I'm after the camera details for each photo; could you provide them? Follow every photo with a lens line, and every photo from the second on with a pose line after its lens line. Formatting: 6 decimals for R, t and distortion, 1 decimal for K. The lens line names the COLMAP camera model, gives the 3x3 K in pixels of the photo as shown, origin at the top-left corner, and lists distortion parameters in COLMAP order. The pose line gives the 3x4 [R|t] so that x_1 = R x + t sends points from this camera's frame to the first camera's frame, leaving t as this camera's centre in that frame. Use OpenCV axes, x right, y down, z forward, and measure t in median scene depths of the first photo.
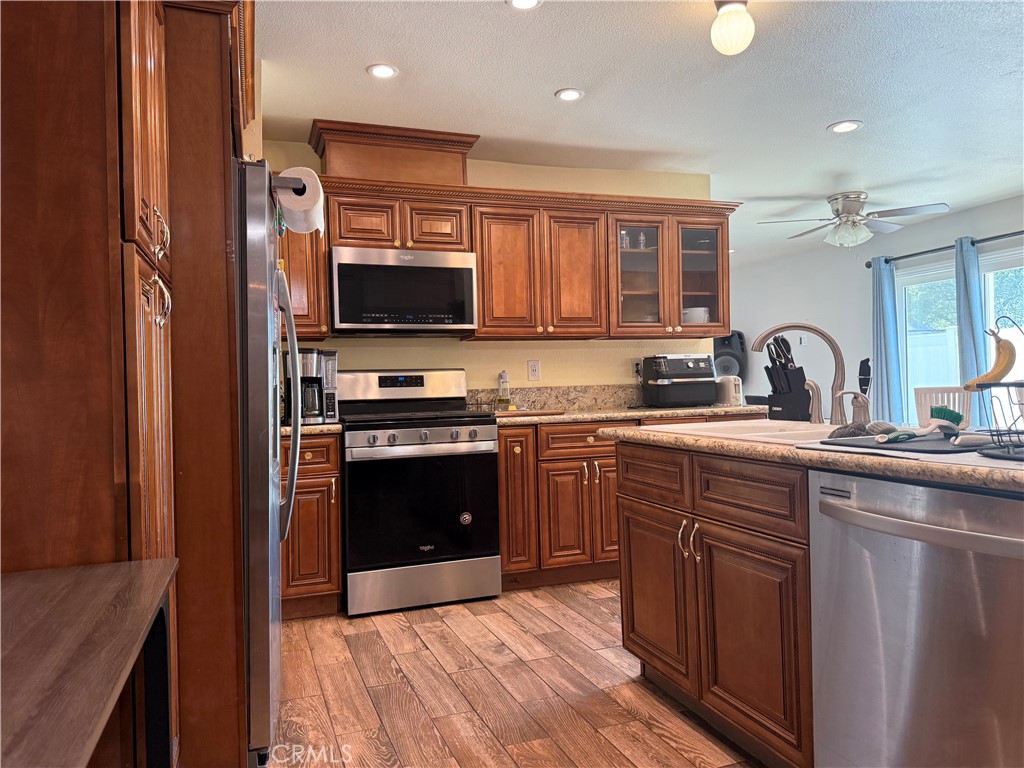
lens RADIAL K [[728.5, 0, 511.0], [0, 728.5, 394.4], [0, 0, 1]] dist [0.052964, -0.004826]
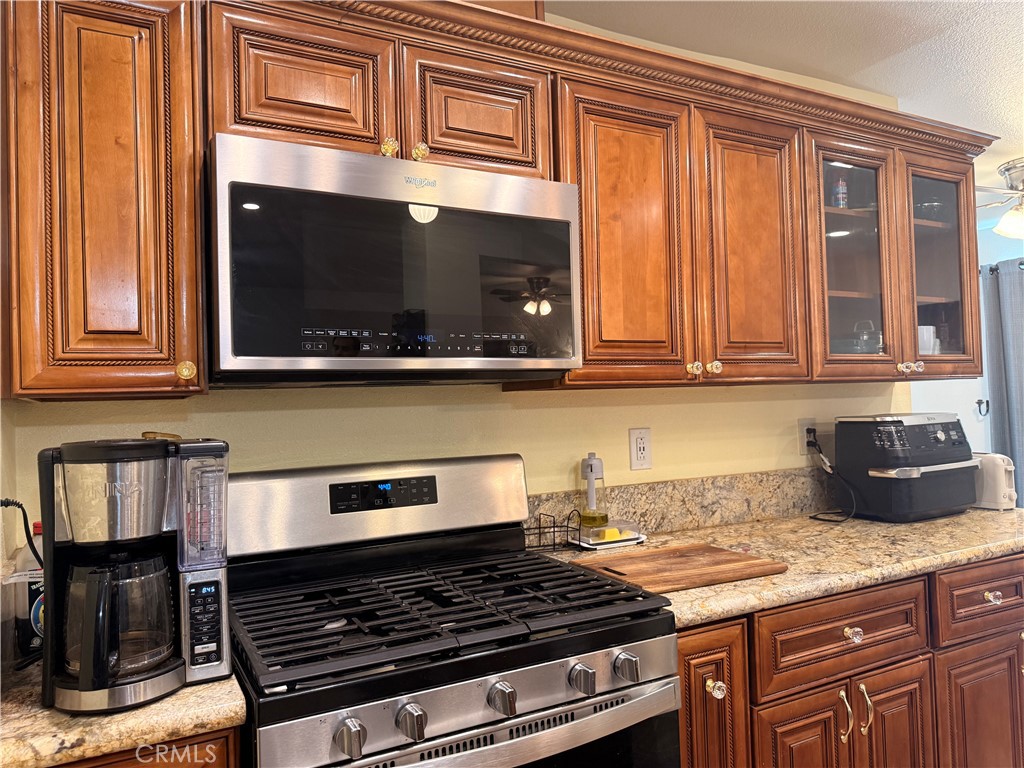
lens RADIAL K [[729.8, 0, 506.5], [0, 729.8, 393.7], [0, 0, 1]] dist [-0.007835, 0.000118]
pose [[0.988635, -0.000637, 0.150336, -0.142564], [0.004533, 0.999663, -0.025575, -0.062680], [-0.150269, 0.025965, 0.988304, 0.574958]]
